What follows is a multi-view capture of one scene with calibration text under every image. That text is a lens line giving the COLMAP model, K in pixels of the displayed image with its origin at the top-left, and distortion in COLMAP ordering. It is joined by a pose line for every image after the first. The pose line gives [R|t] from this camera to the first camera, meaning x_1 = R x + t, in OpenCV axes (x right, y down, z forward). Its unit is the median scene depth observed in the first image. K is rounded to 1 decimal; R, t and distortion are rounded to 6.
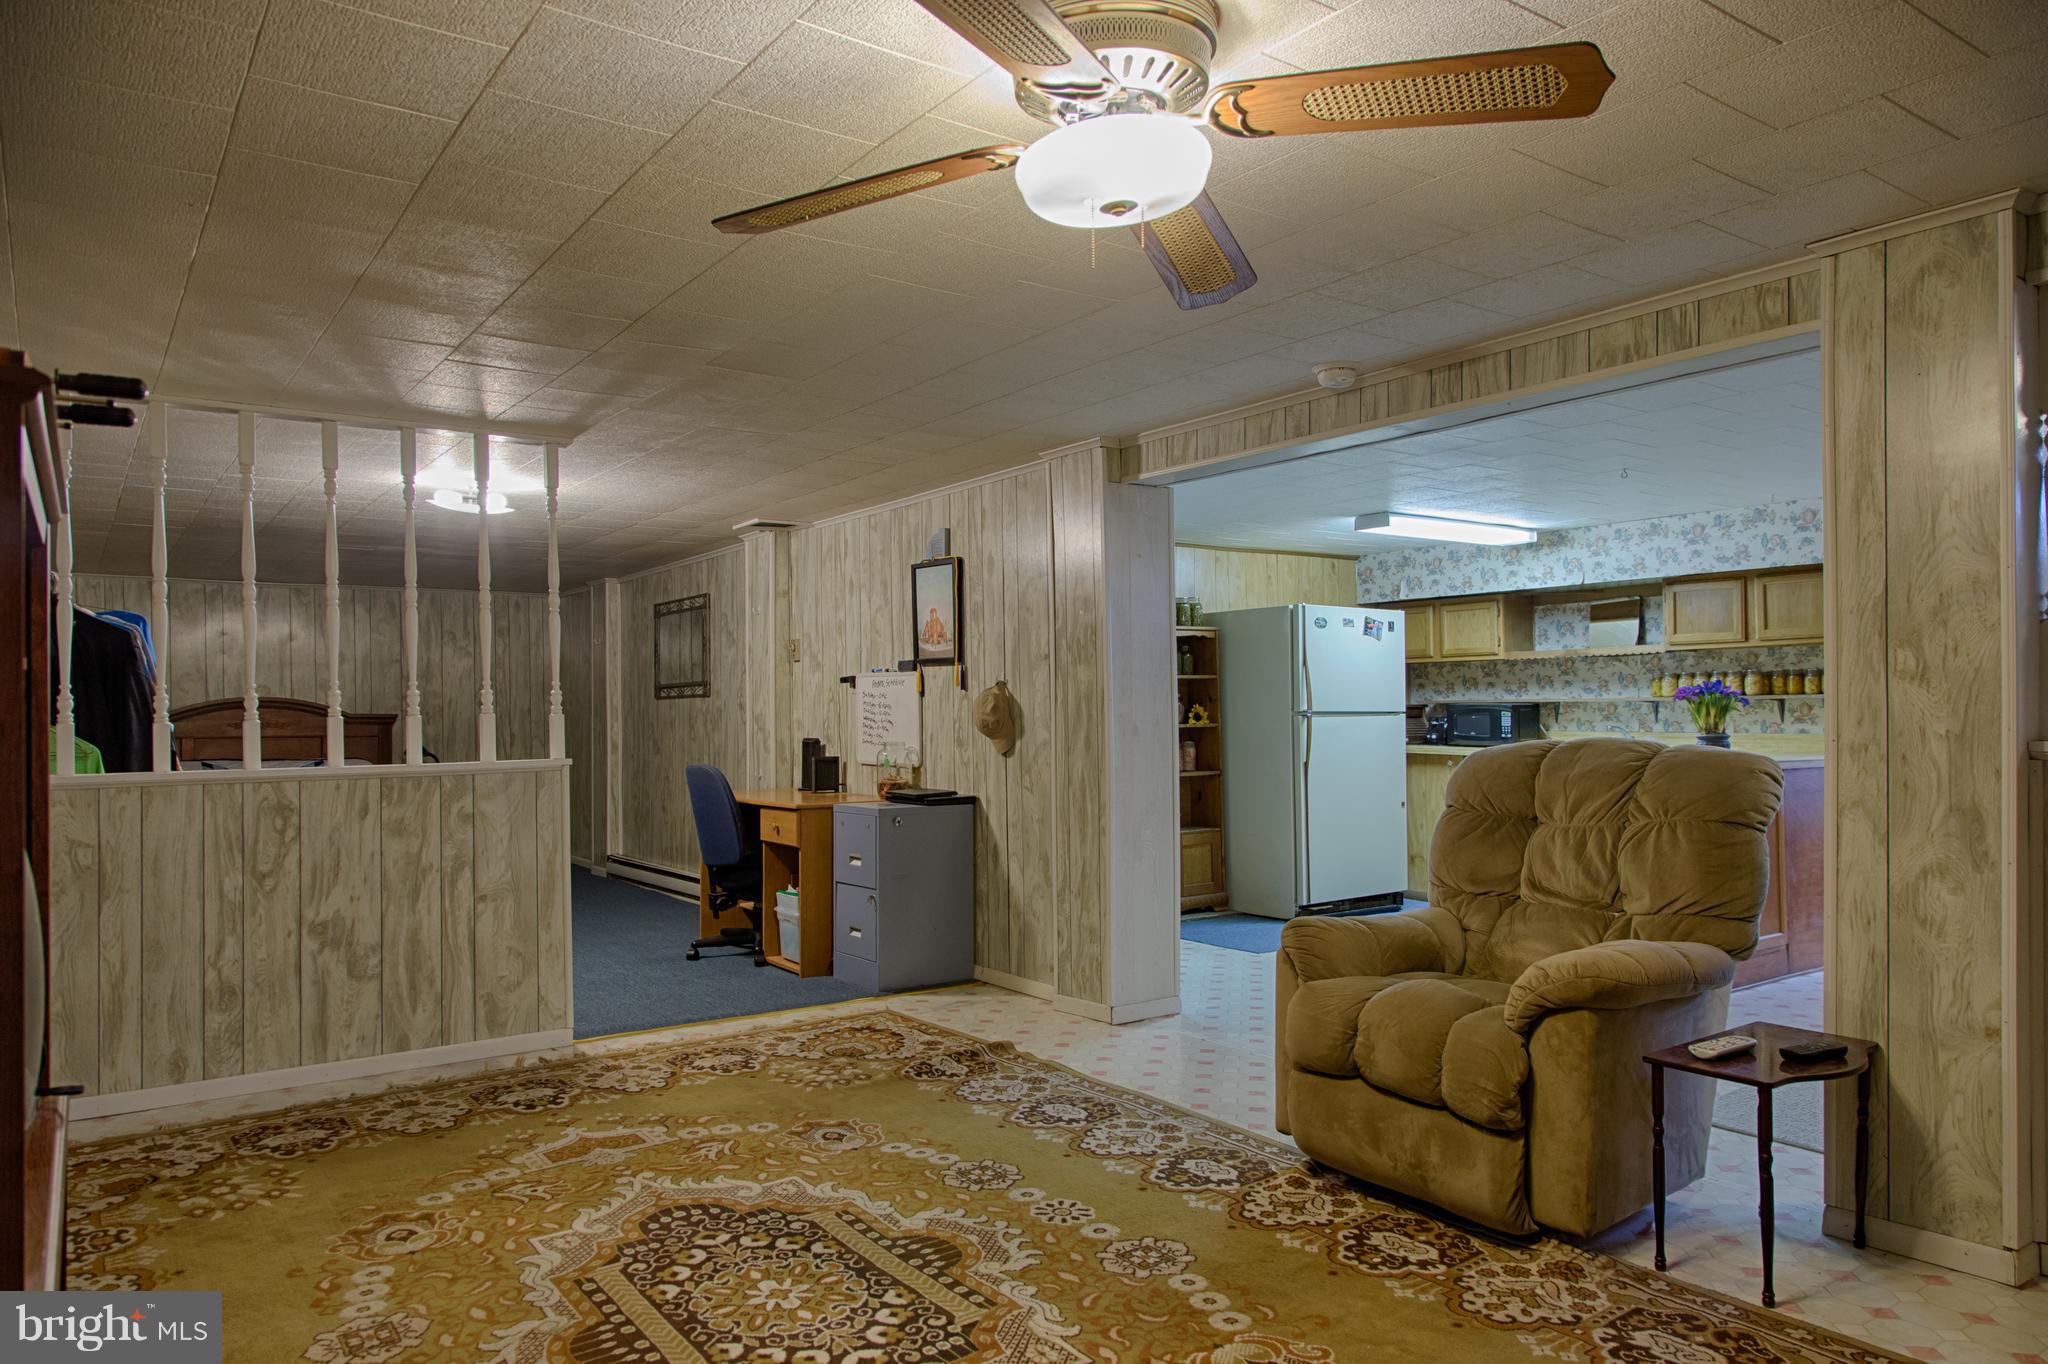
lens RADIAL K [[1355.7, 0, 1024.0], [0, 1355.7, 682.0], [0, 0, 1]] dist [0.004847, -0.001768]
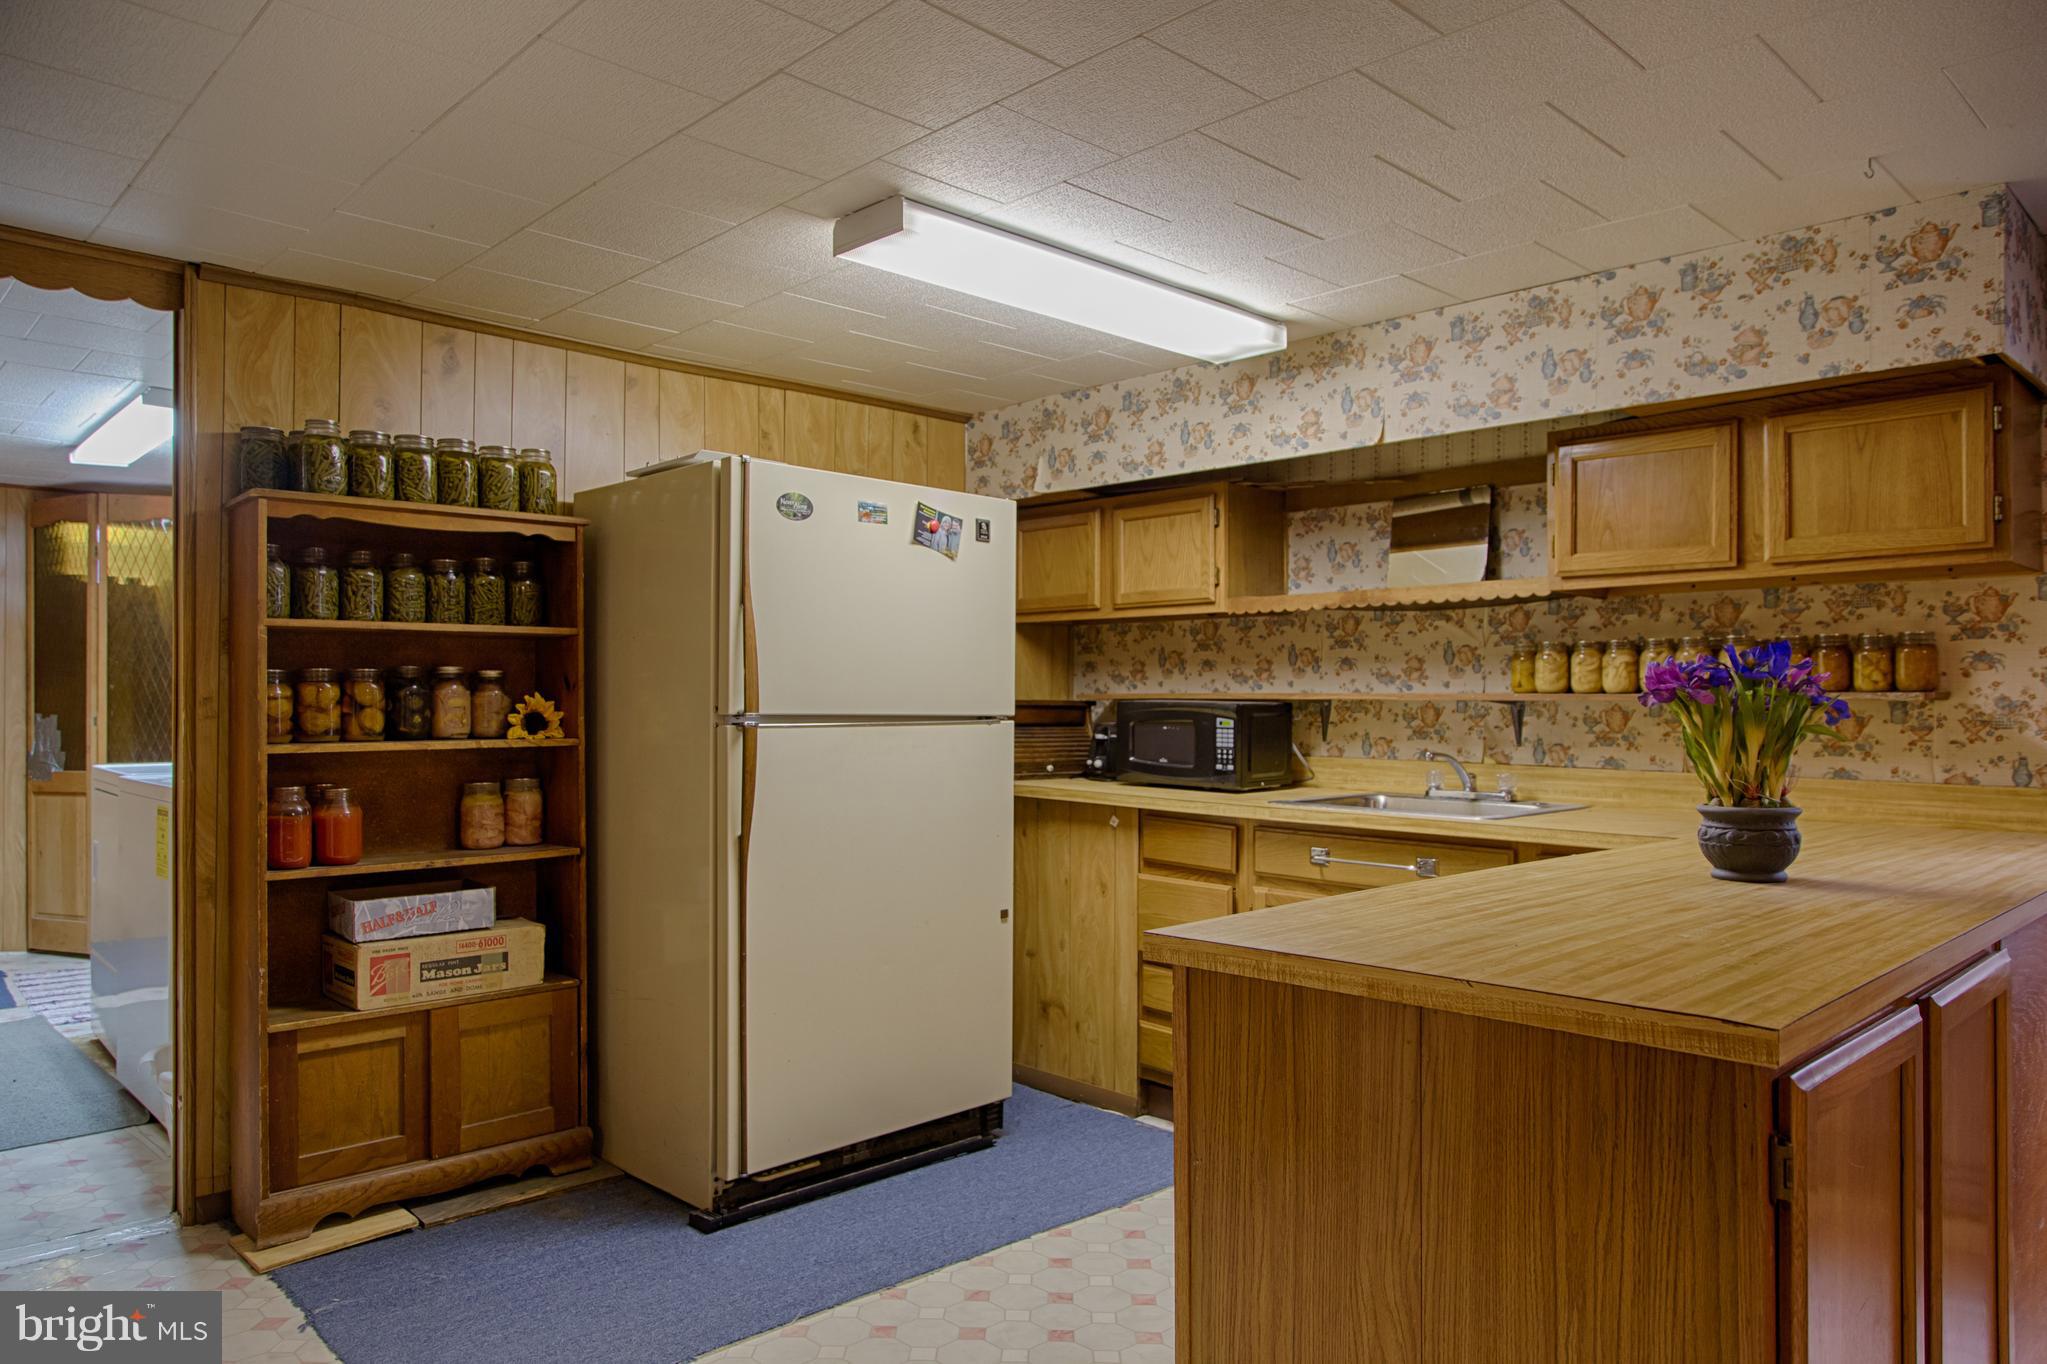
lens RADIAL K [[1354.7, 0, 1035.0], [0, 1354.7, 690.1], [0, 0, 1]] dist [0.001307, 0.003376]
pose [[0.988617, 0.014945, 0.149708, 0.219927], [-0.016970, 0.999781, 0.012255, 0.007062], [-0.149492, -0.014656, 0.988654, 0.541286]]
